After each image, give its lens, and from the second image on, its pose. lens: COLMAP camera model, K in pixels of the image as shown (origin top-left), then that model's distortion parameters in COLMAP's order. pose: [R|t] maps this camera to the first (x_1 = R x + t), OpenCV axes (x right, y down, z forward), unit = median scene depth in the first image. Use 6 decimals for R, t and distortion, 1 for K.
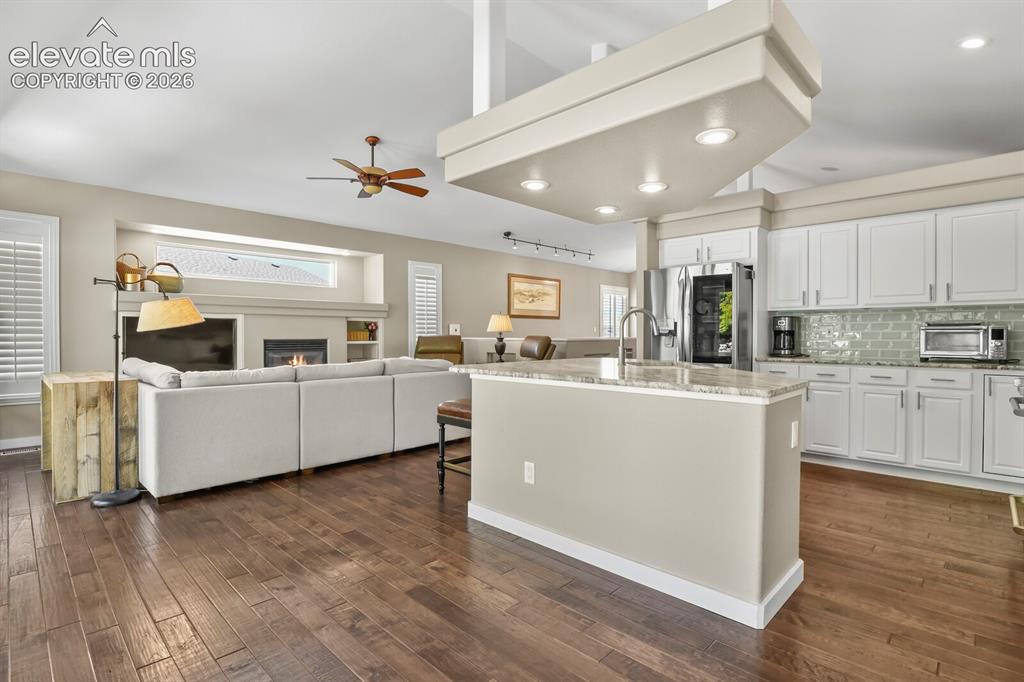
lens RADIAL K [[498.1, 0, 517.6], [0, 498.1, 337.3], [0, 0, 1]] dist [-0.001668, -0.000672]
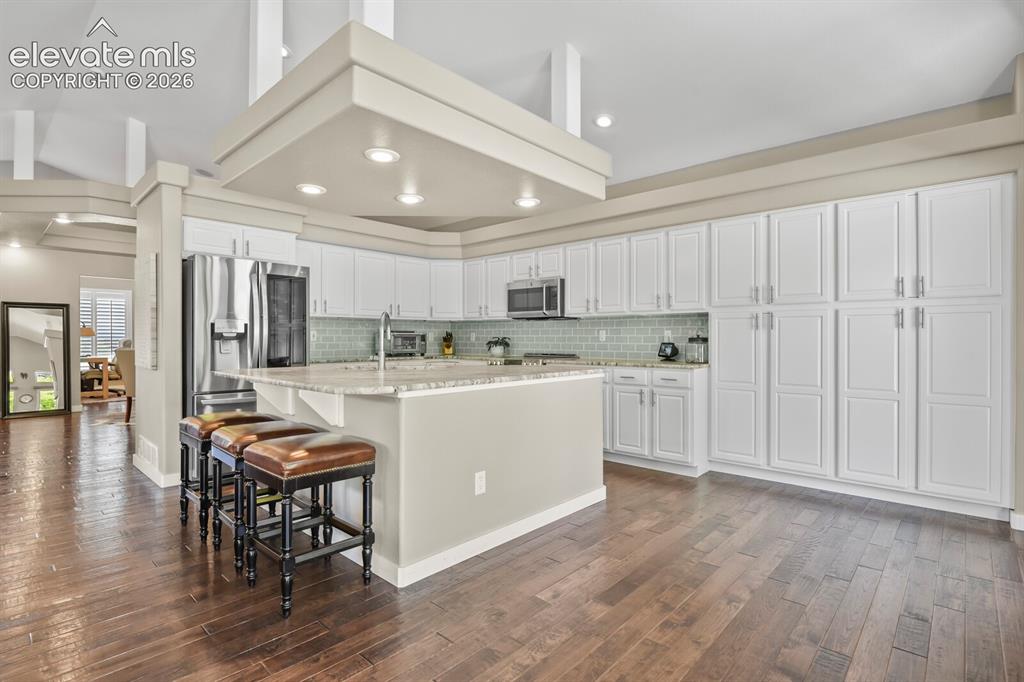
lens RADIAL K [[498.1, 0, 517.6], [0, 498.1, 337.3], [0, 0, 1]] dist [-0.001668, -0.000672]
pose [[-0.030395, 0.000546, 0.999538, -0.952685], [0.004259, 0.999991, -0.000417, -0.007555], [-0.999529, 0.004244, -0.030397, 0.972030]]
